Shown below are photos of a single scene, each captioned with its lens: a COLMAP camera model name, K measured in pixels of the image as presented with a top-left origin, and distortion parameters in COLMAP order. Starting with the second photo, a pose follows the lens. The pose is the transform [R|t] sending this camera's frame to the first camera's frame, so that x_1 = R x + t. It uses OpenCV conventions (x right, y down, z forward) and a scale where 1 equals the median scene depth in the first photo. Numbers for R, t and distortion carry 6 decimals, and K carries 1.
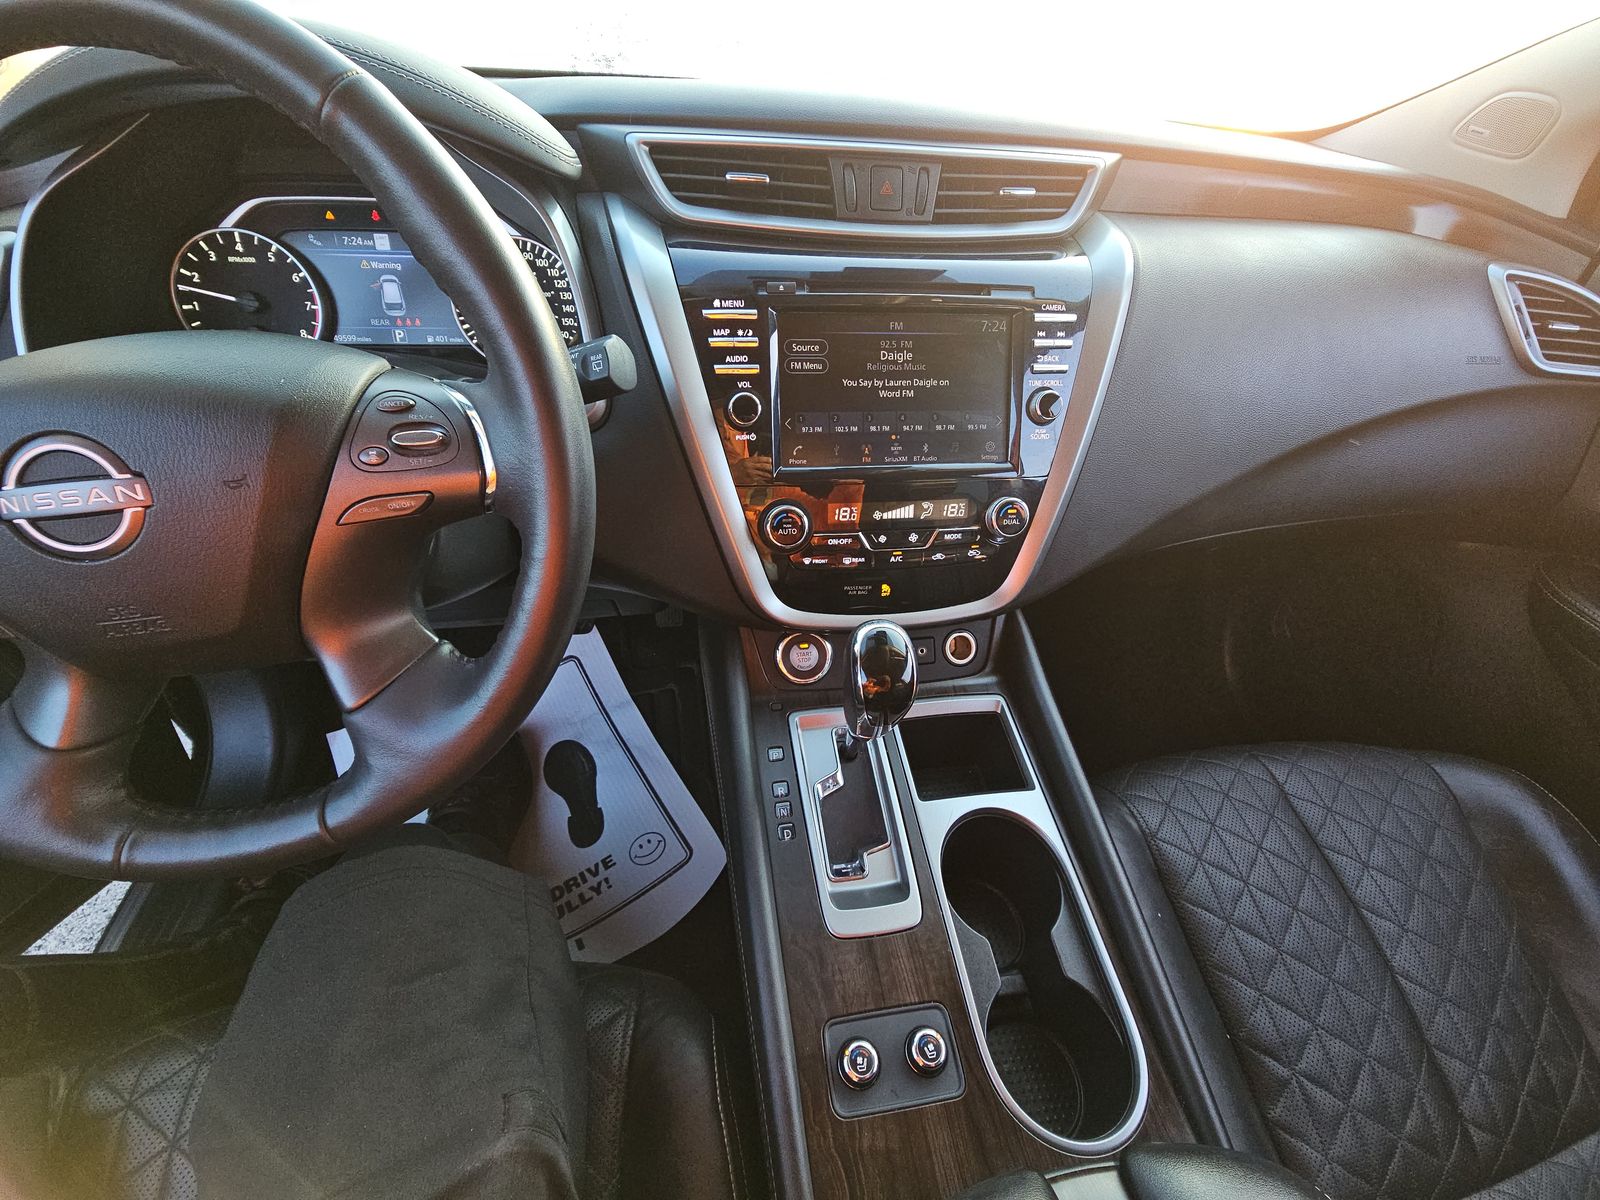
lens RADIAL K [[652.7, 0, 800.0], [0, 652.7, 600.0], [0, 0, 1]] dist [0.002058, -0.003889]
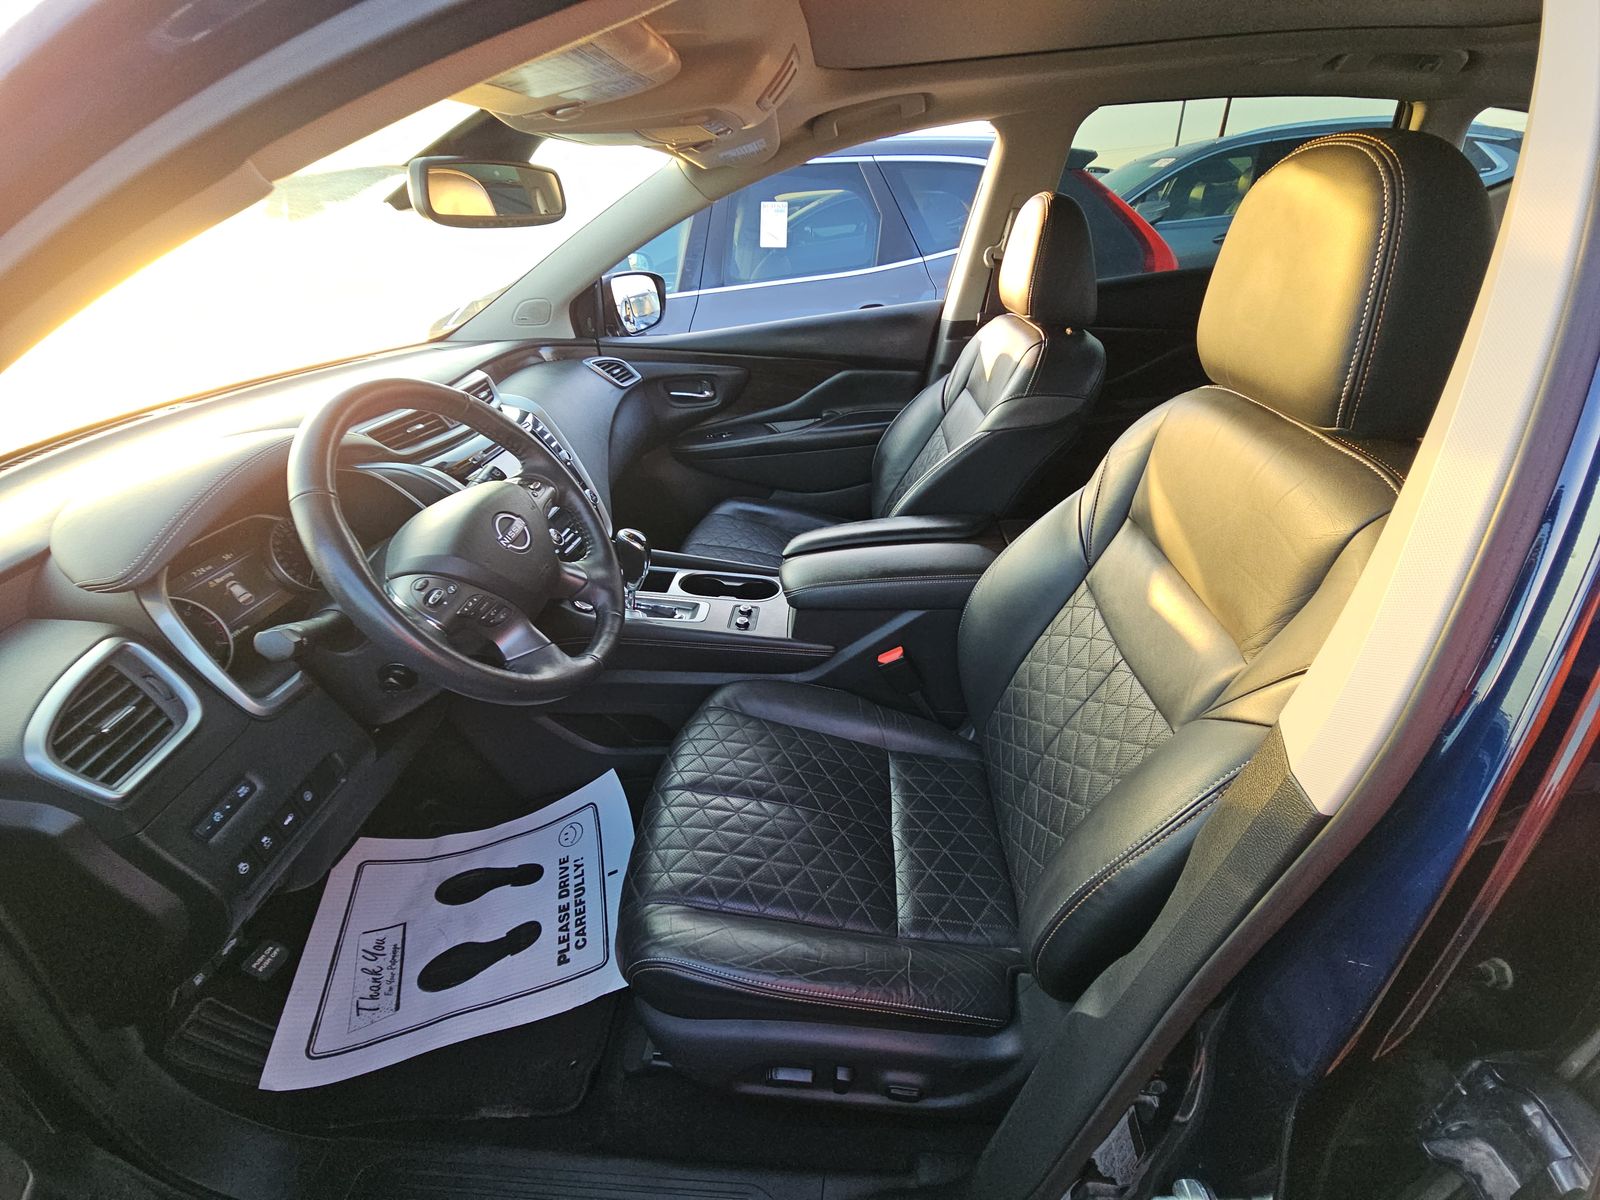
lens RADIAL K [[652.7, 0, 800.0], [0, 652.7, 600.0], [0, 0, 1]] dist [0.002058, -0.003889]
pose [[0.226125, -0.563858, 0.794312, -1.586648], [0.692149, 0.666780, 0.276286, -0.006354], [-0.685418, 0.487307, 0.541050, -0.631367]]
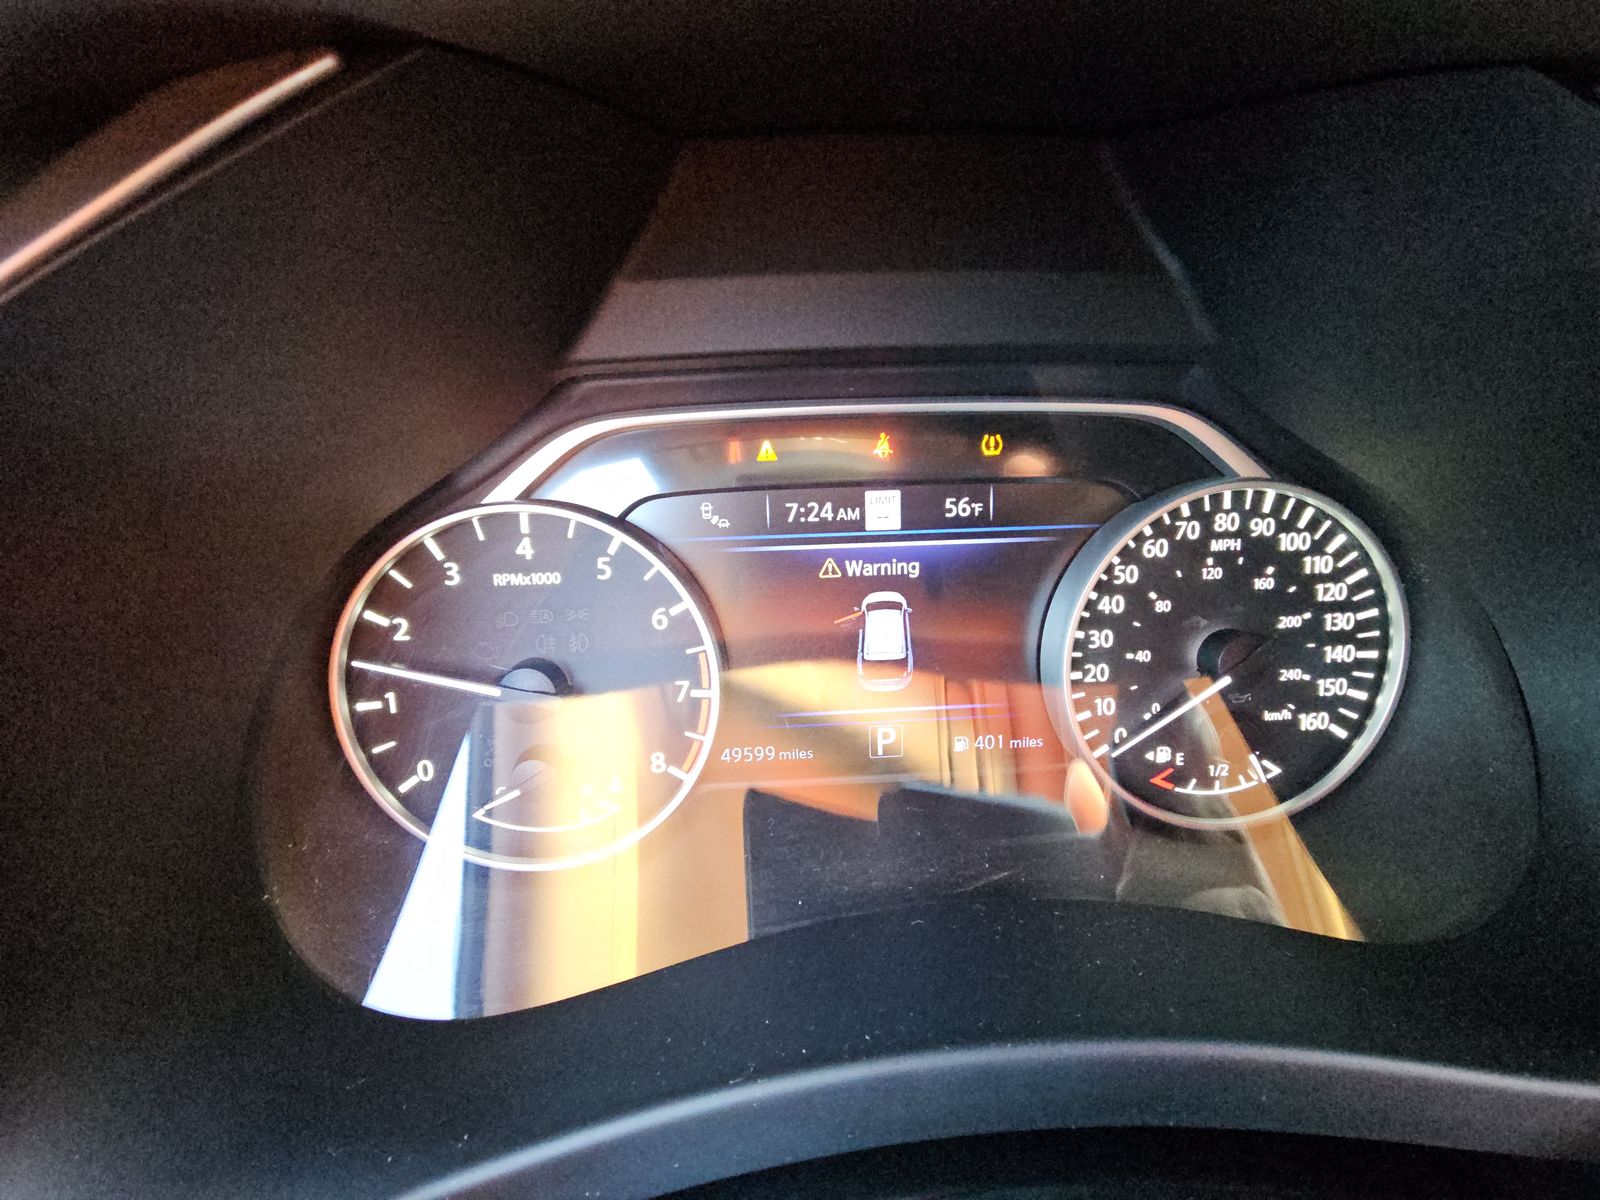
lens RADIAL K [[652.7, 0, 800.0], [0, 652.7, 600.0], [0, 0, 1]] dist [0.002058, -0.003889]
pose [[0.992481, -0.012685, -0.121740, -0.671076], [-0.010638, 0.981912, -0.189037, -0.449223], [0.121936, 0.188910, 0.974395, 0.677934]]
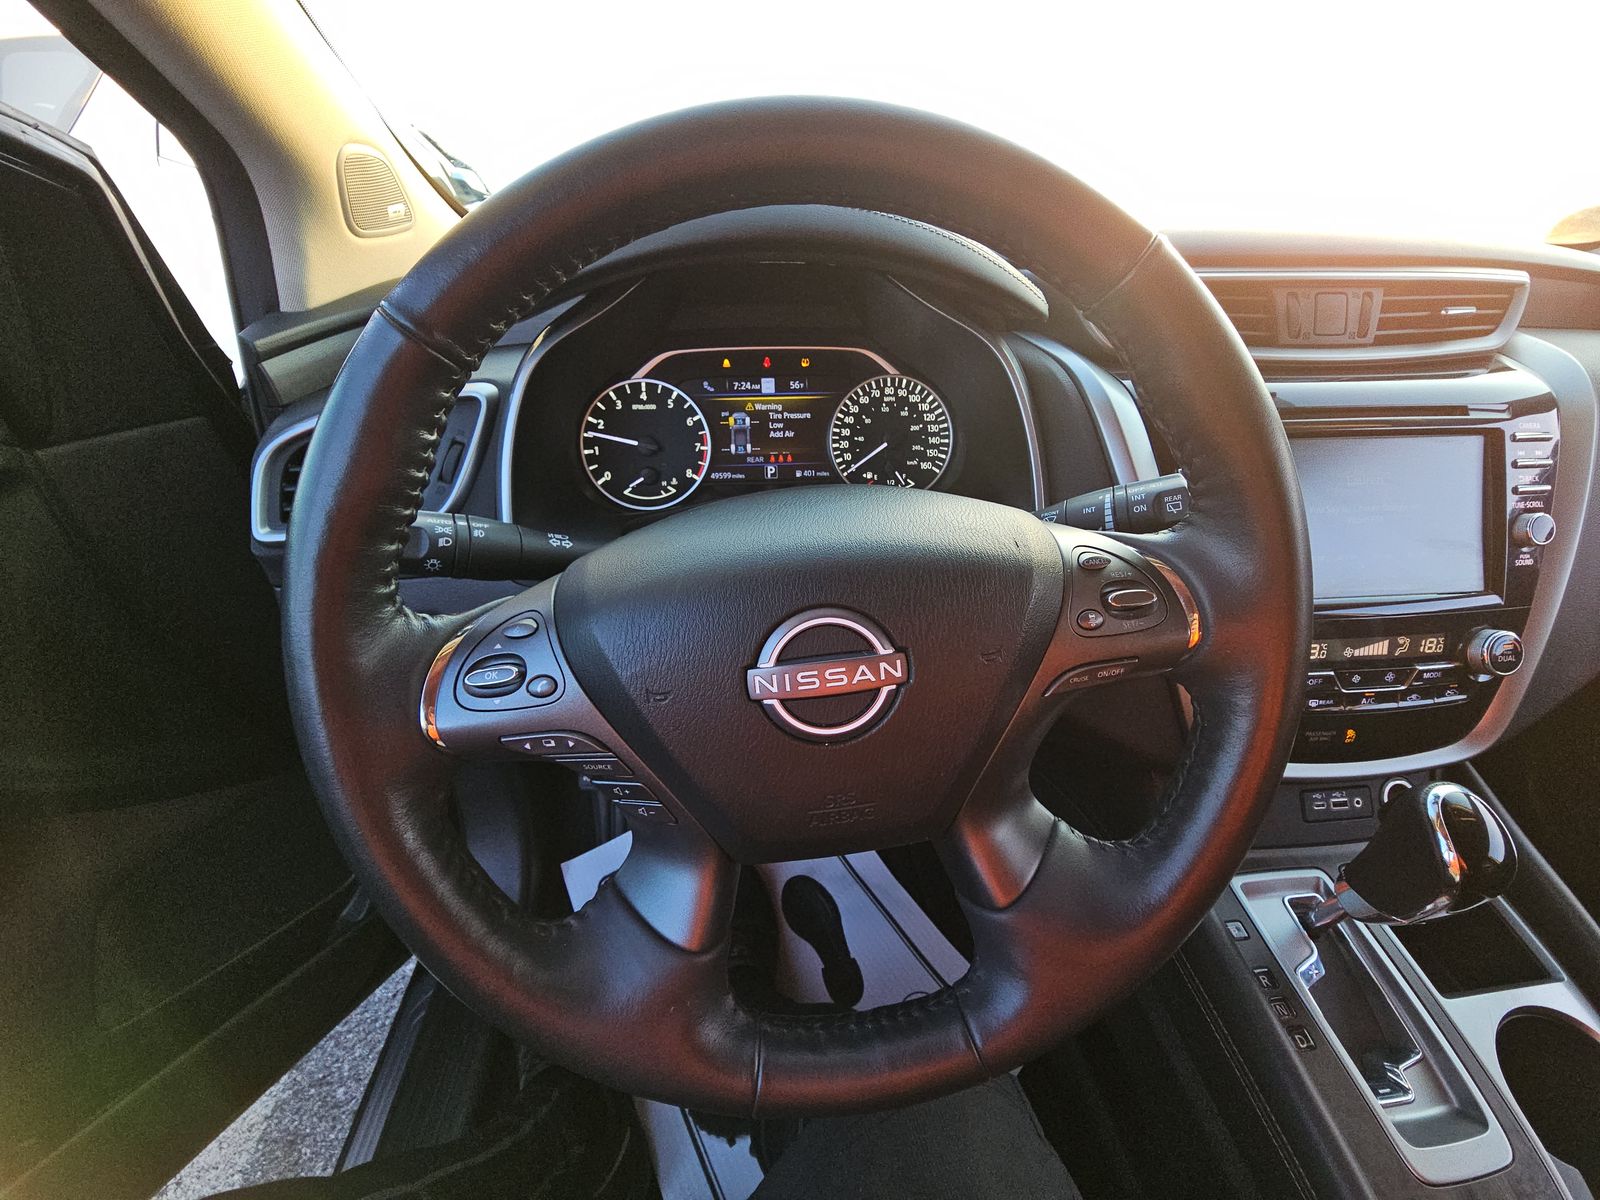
lens RADIAL K [[654.8, 0, 800.0], [0, 654.8, 600.0], [0, 0, 1]] dist [0.000464, -0.007063]
pose [[0.995641, -0.011057, -0.092609, -0.520511], [-0.003298, 0.988151, -0.153446, -0.058707], [0.093208, 0.153083, 0.983808, 0.042613]]
